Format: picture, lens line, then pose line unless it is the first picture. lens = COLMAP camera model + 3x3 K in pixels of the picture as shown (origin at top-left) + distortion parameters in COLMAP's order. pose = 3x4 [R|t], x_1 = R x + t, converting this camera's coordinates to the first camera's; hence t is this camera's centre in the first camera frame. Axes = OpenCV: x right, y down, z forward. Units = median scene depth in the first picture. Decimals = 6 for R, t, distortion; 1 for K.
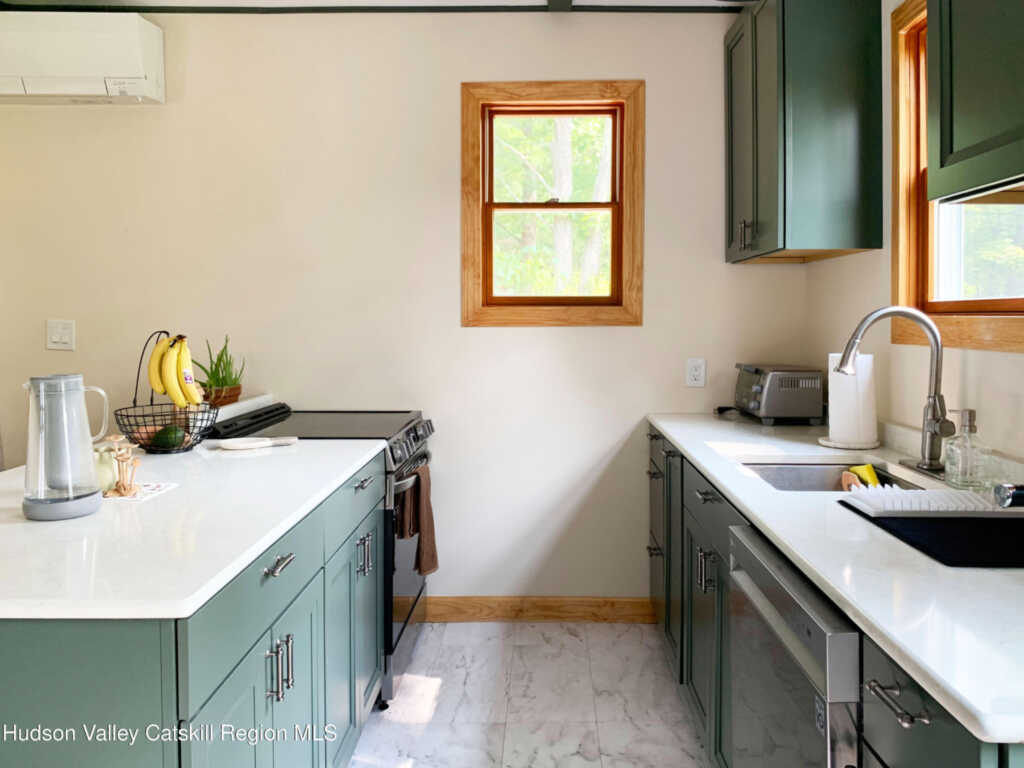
lens RADIAL K [[837.8, 0, 513.2], [0, 837.8, 382.0], [0, 0, 1]] dist [0.002995, -0.035693]
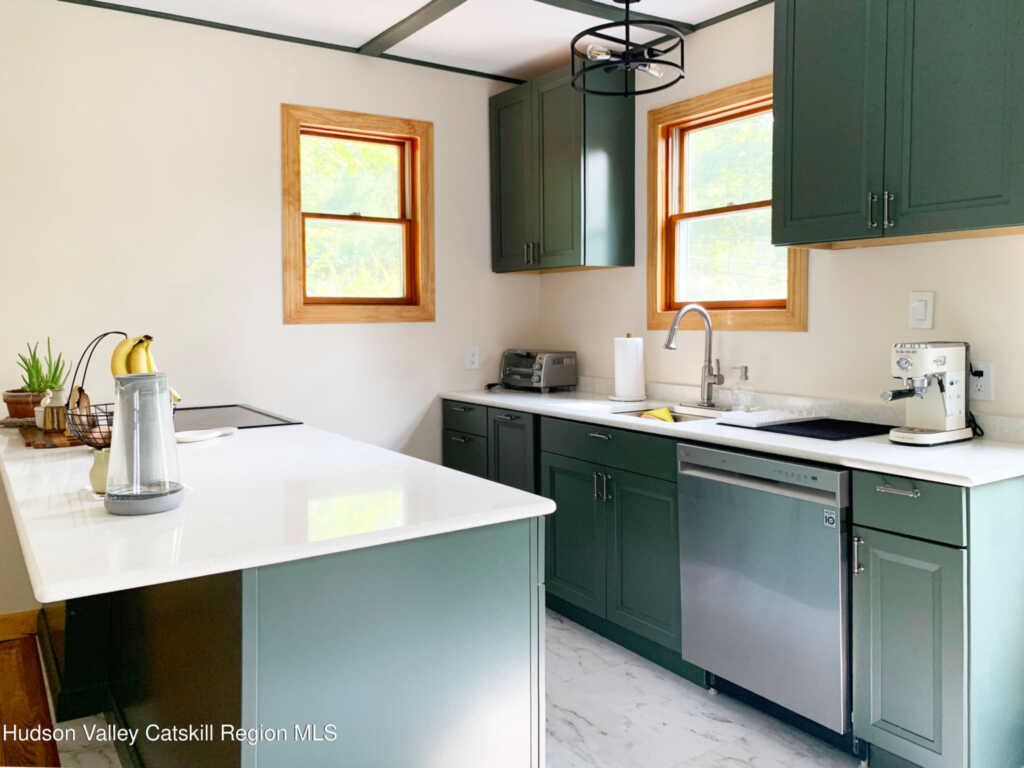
lens RADIAL K [[837.8, 0, 505.4], [0, 837.8, 386.2], [0, 0, 1]] dist [0.002995, -0.035693]
pose [[0.824100, -0.056983, 0.563571, -0.463970], [0.052647, 0.998326, 0.023956, 0.004110], [-0.563993, 0.009928, 0.825720, -0.074799]]
